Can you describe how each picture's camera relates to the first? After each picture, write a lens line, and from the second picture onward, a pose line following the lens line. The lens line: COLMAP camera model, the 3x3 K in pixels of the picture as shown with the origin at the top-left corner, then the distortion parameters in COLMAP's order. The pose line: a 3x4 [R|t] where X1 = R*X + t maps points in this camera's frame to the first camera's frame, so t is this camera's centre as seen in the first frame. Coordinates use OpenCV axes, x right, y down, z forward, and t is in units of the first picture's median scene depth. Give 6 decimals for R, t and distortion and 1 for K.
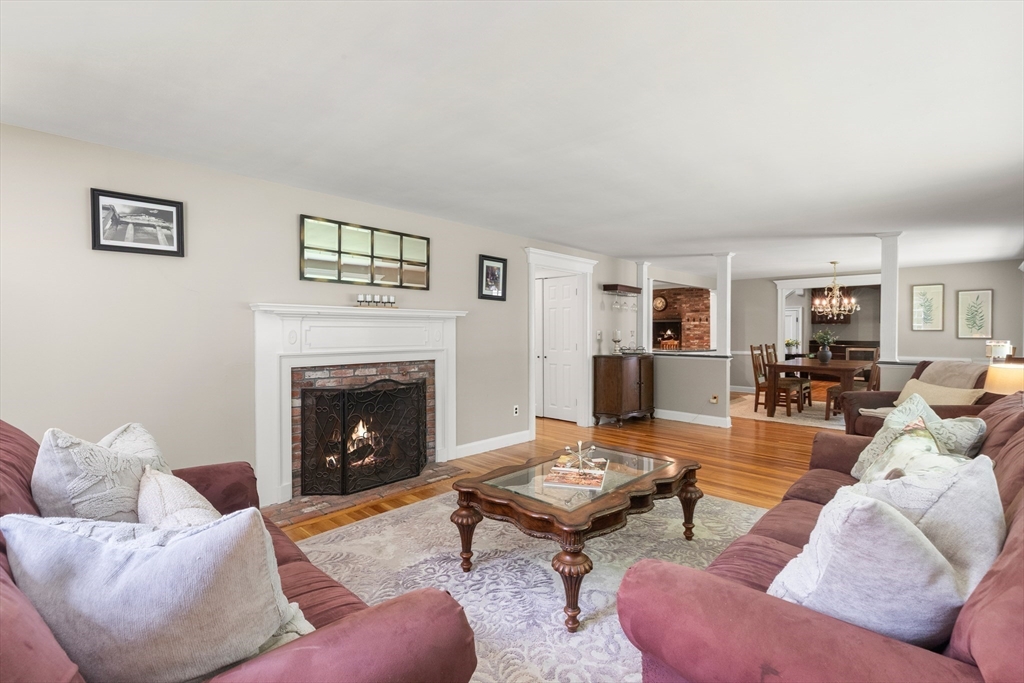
lens RADIAL K [[467.5, 0, 516.5], [0, 467.5, 332.0], [0, 0, 1]] dist [0.004947, -0.000107]
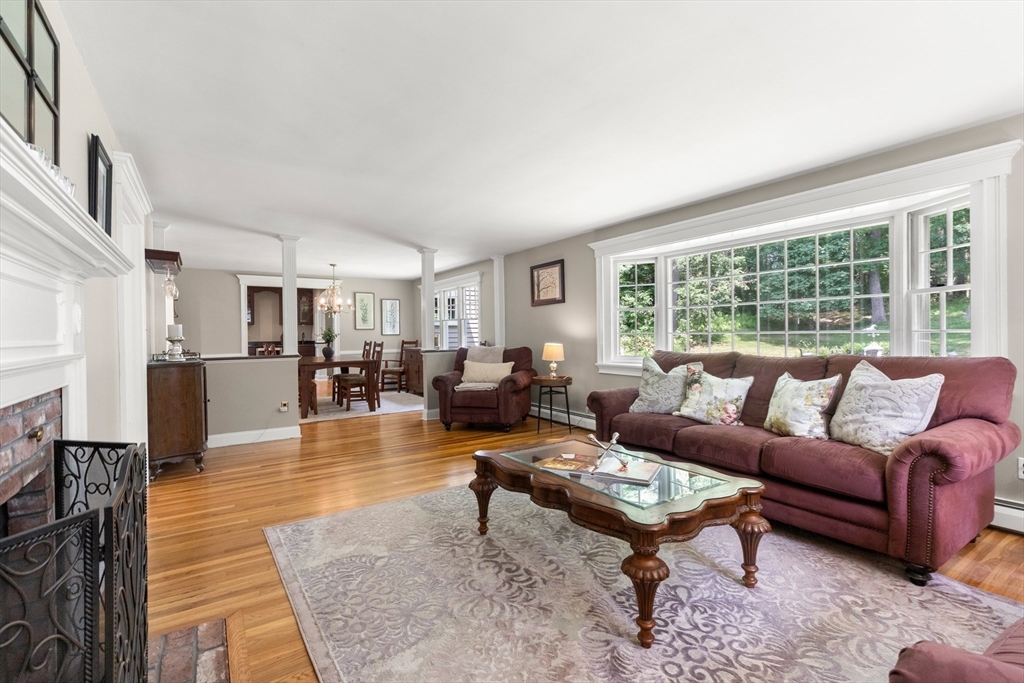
lens RADIAL K [[467.5, 0, 521.1], [0, 467.5, 335.9], [0, 0, 1]] dist [0.004947, -0.000107]
pose [[0.195271, -0.009726, 0.980701, -0.220773], [0.018085, 0.999817, 0.006315, 0.011946], [-0.980583, 0.016503, 0.195411, 0.280236]]
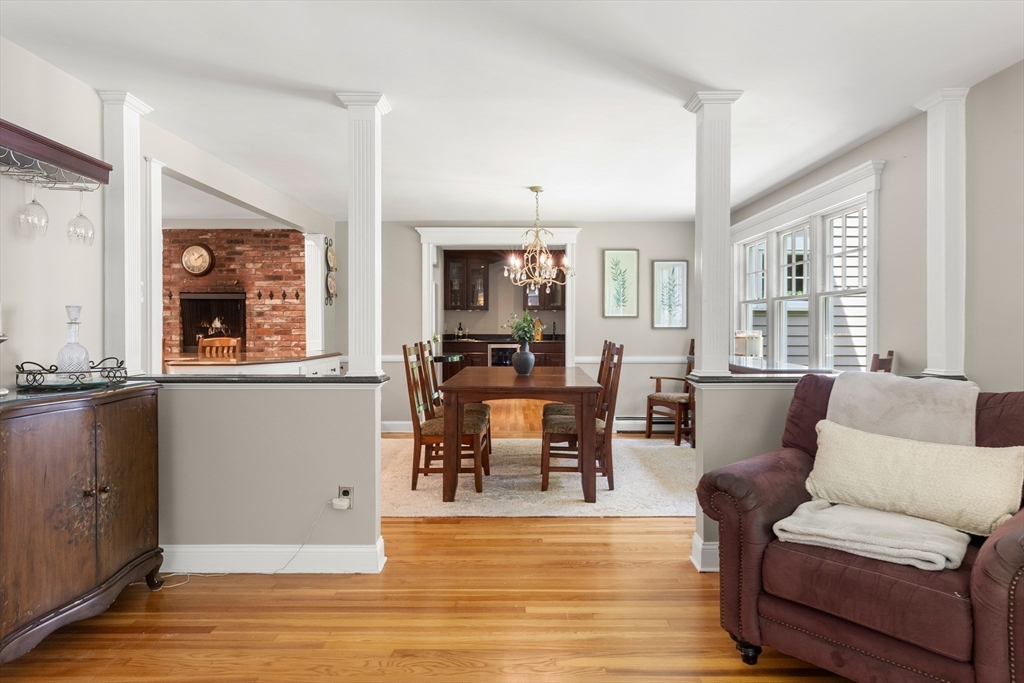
lens RADIAL K [[599.7, 0, 510.1], [0, 599.7, 326.6], [0, 0, 1]] dist [0.005301, -0.001069]
pose [[0.726987, -0.002175, 0.686647, 0.135788], [0.002361, 0.999997, 0.000668, 0.007701], [-0.686647, 0.001136, 0.726990, 0.391205]]
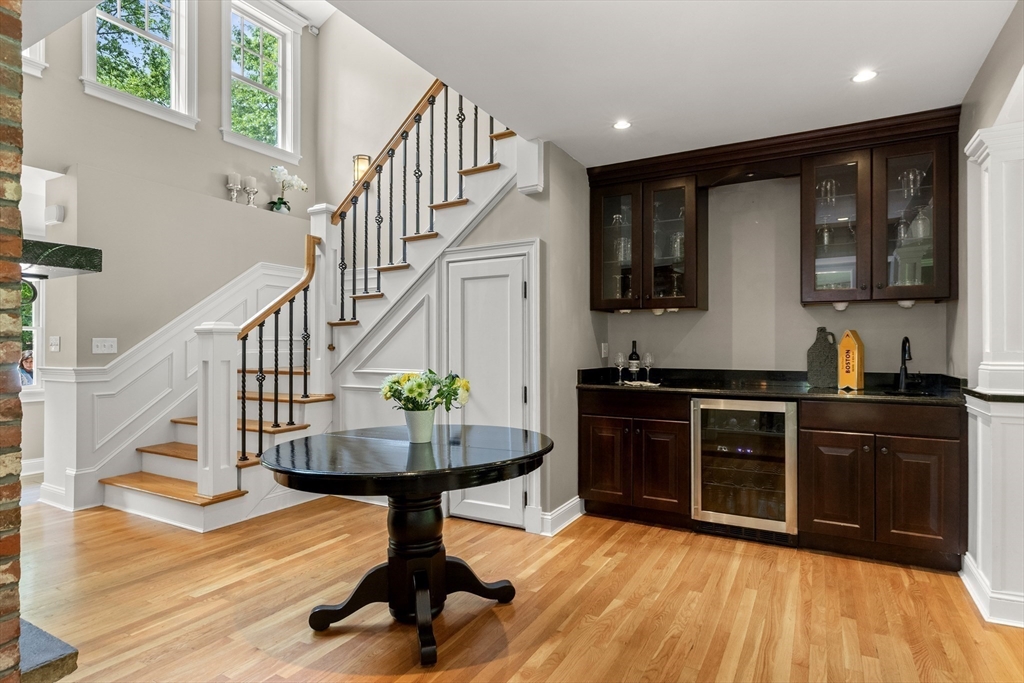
lens RADIAL K [[578.0, 0, 512.7], [0, 578.0, 341.3], [0, 0, 1]] dist [-0.001469, -0.000299]
pose [[0.972479, 0.001096, 0.232989, 0.635632], [0.001150, 0.999954, -0.009505, 0.005634], [-0.232988, 0.009511, 0.972433, 0.849132]]
